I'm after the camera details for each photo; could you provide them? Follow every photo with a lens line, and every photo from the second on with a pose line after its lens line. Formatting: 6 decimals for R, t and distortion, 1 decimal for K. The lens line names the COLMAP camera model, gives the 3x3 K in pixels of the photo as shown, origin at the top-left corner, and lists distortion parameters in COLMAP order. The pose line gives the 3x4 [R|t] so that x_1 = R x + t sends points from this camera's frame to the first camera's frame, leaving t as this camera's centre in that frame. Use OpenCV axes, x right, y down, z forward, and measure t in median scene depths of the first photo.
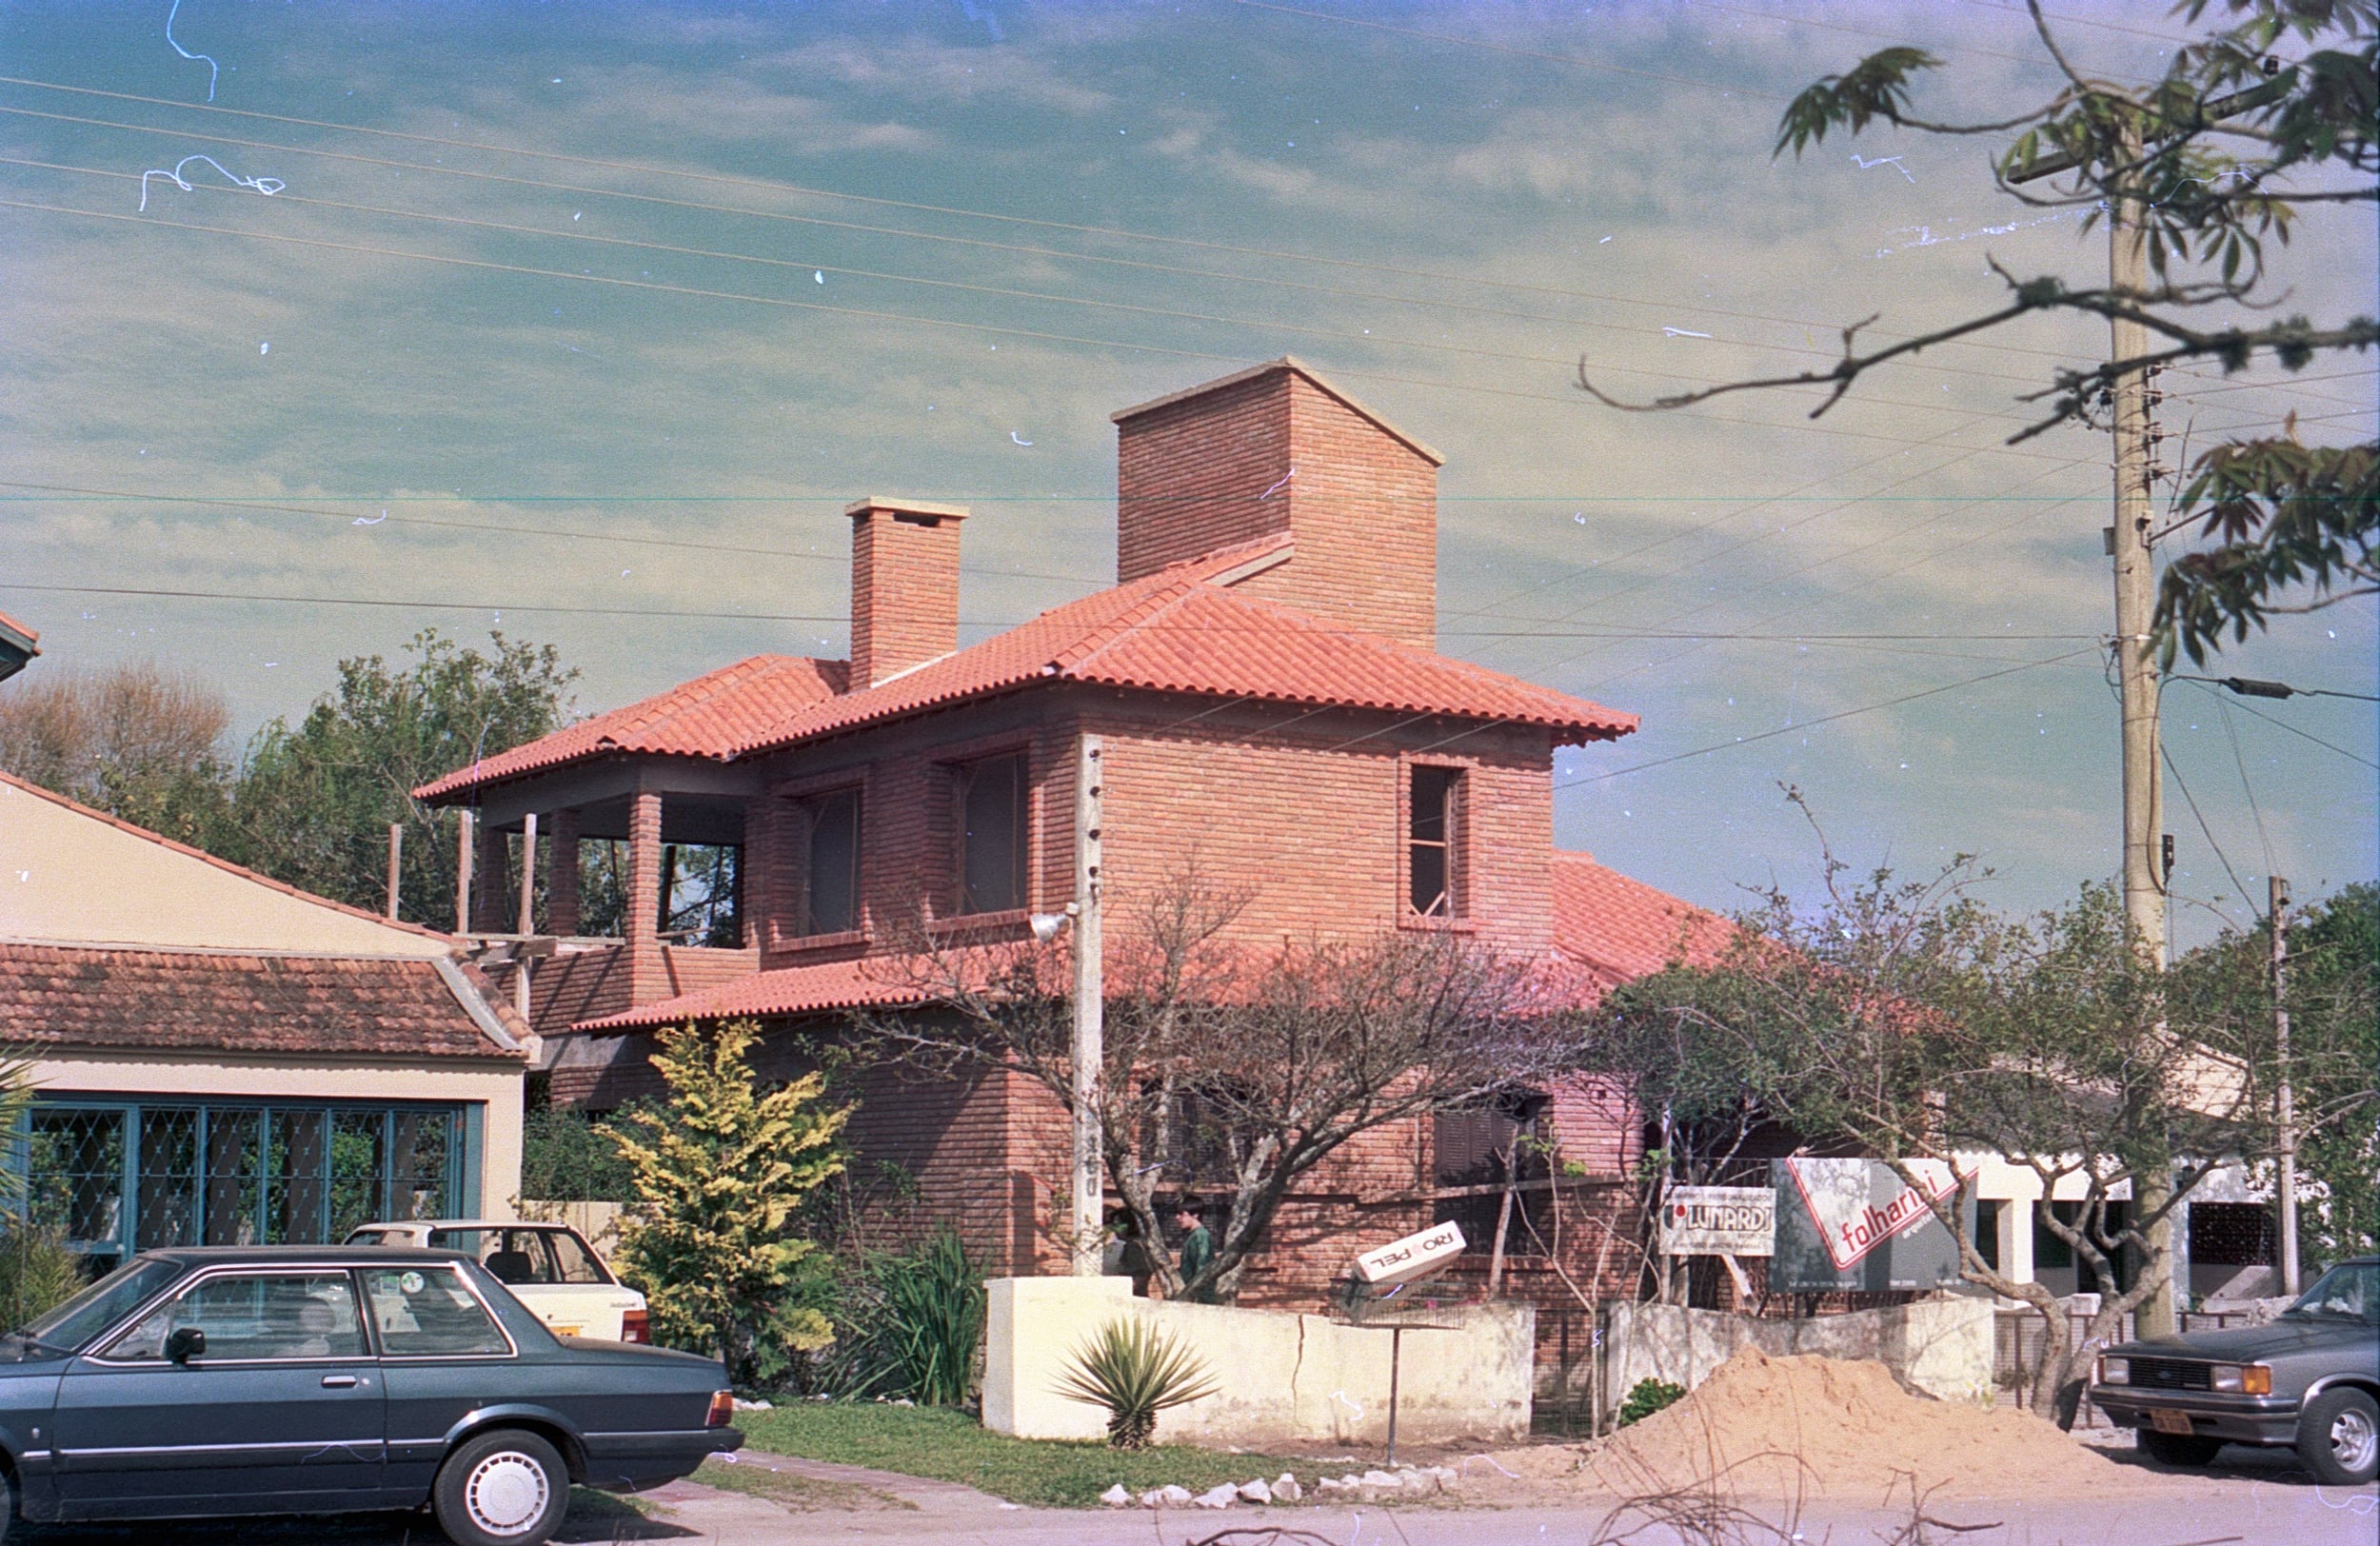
lens RADIAL K [[4059.7, 0, 1164.4], [0, 4059.7, 797.2], [0, 0, 1]] dist [-0.036459, 0.000000]
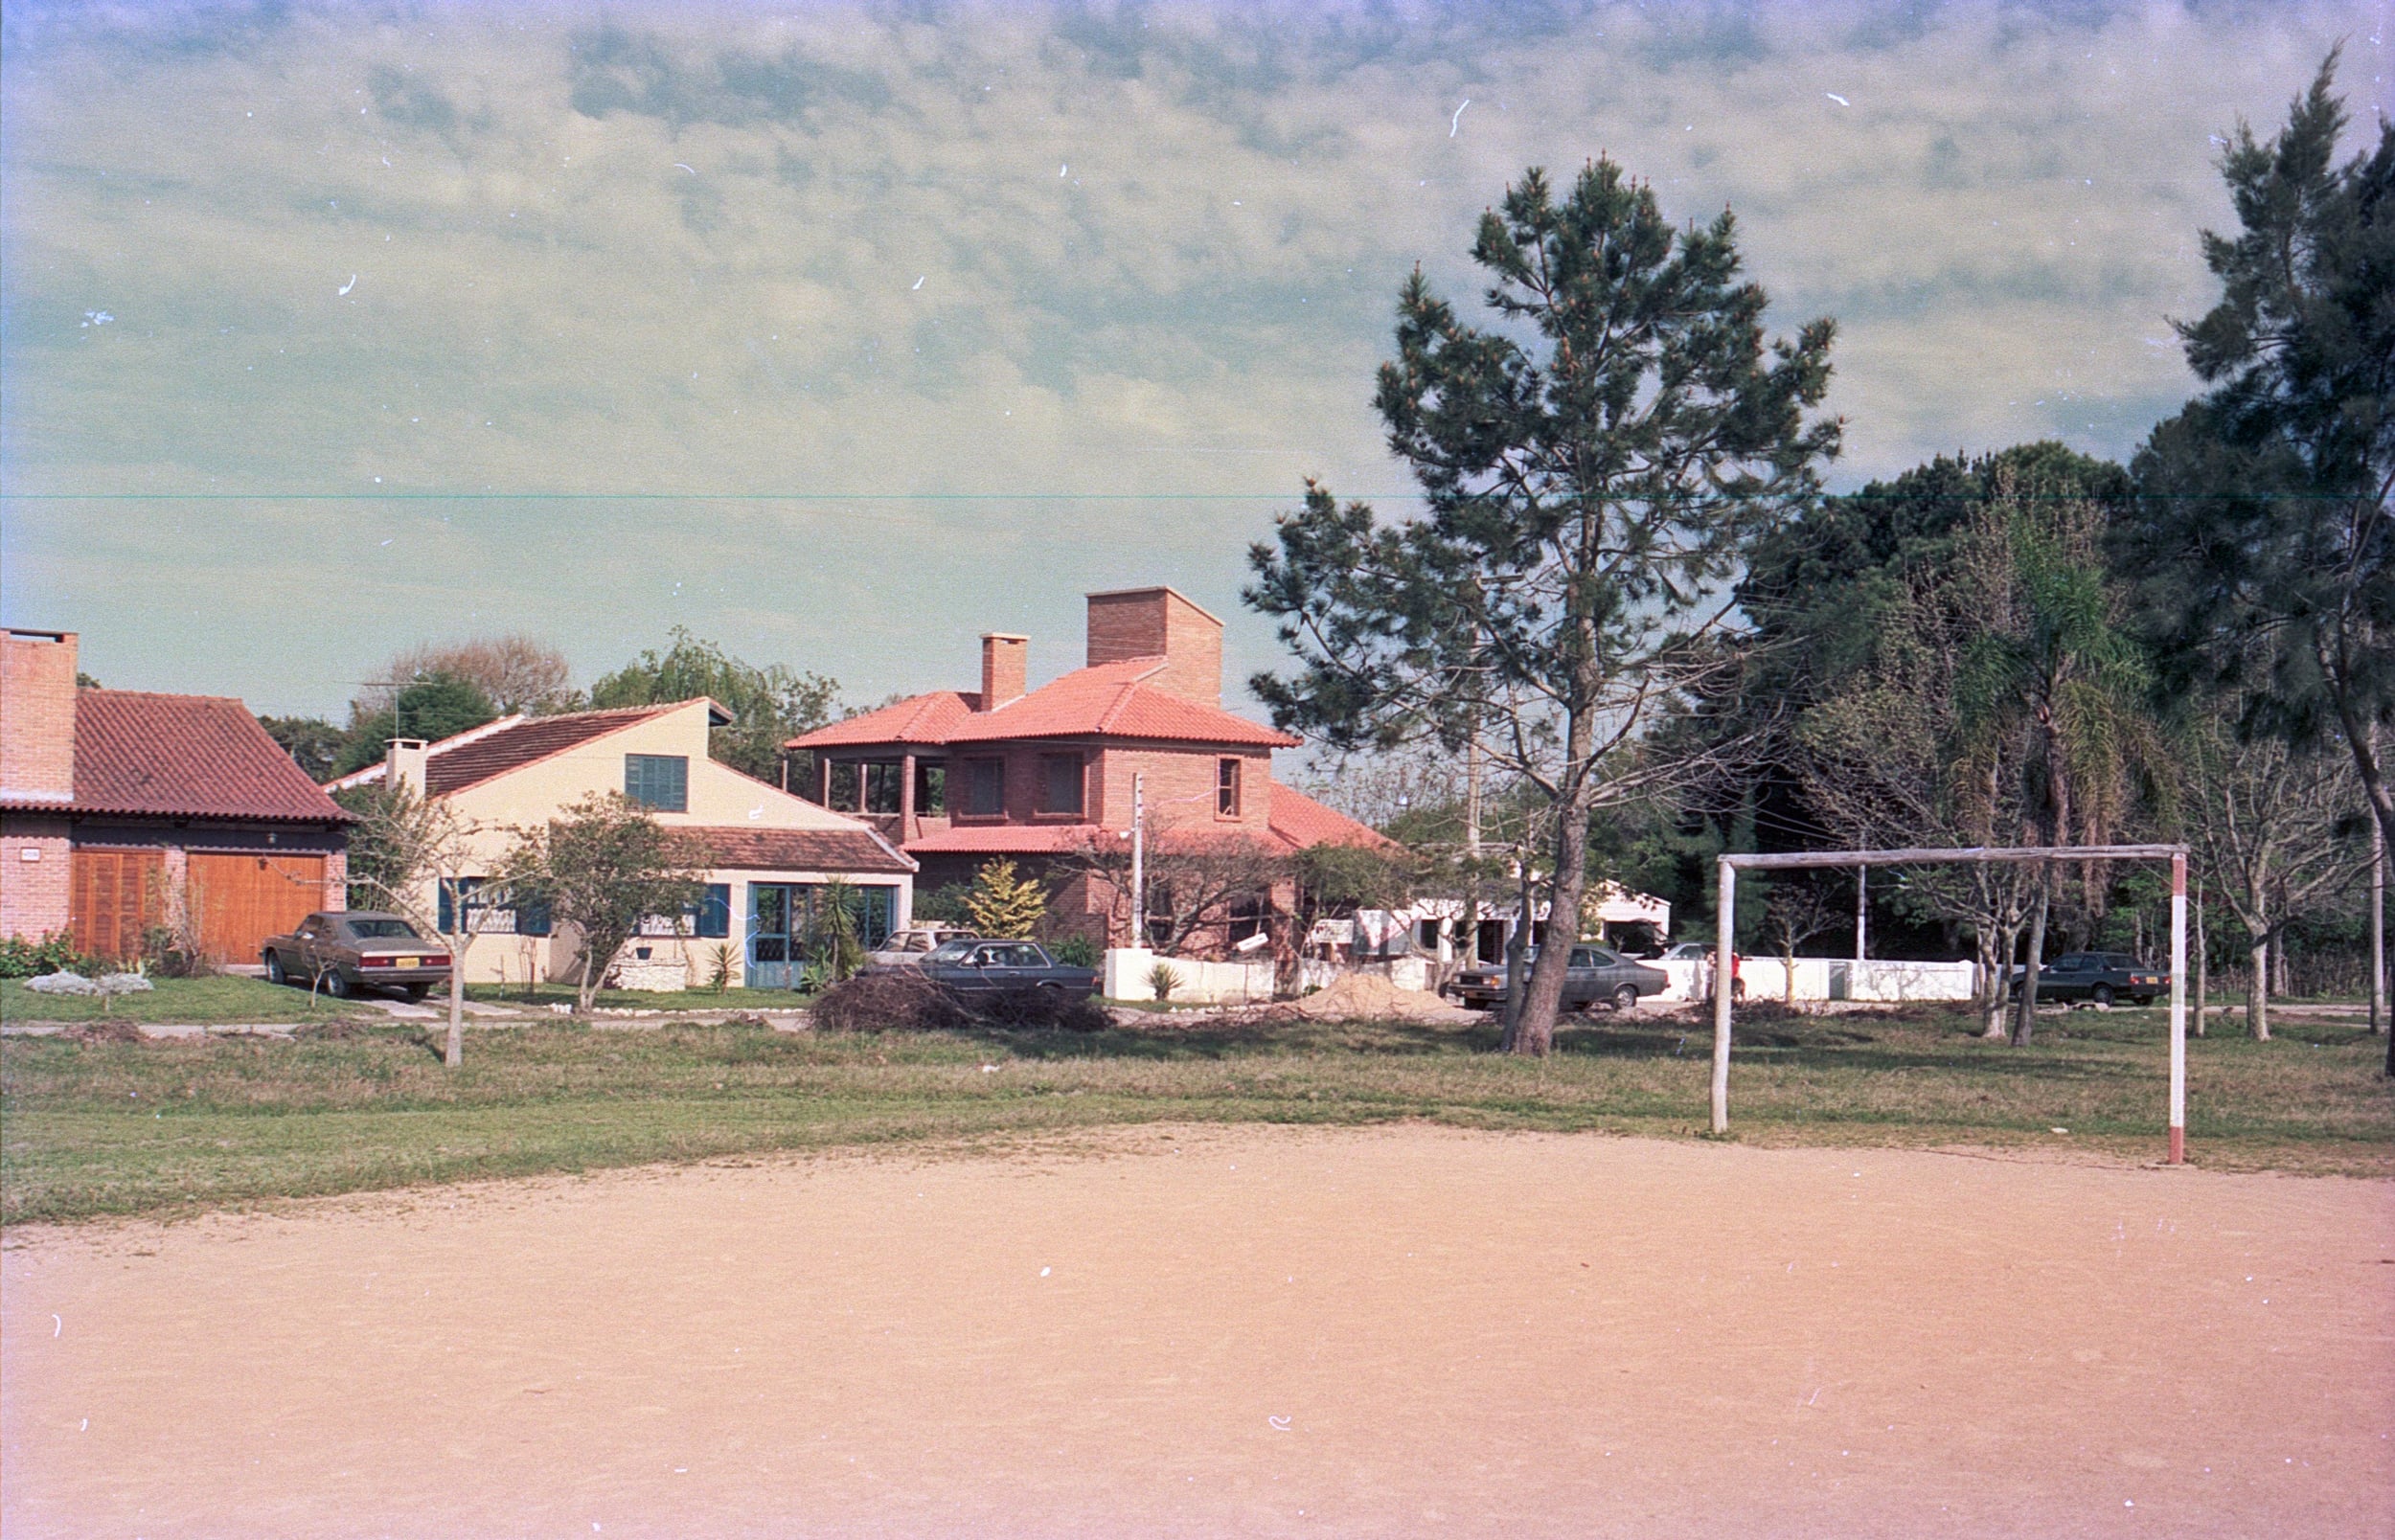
lens RADIAL K [[4736.8, 0, 1203.3], [0, 4736.8, 768.8], [0, 0, 1]] dist [-0.010543, 0.000000]
pose [[0.991890, 0.012307, 0.126499, -0.375666], [-0.022671, 0.996471, 0.080823, -0.275929], [-0.125058, -0.083036, 0.988669, -2.272200]]
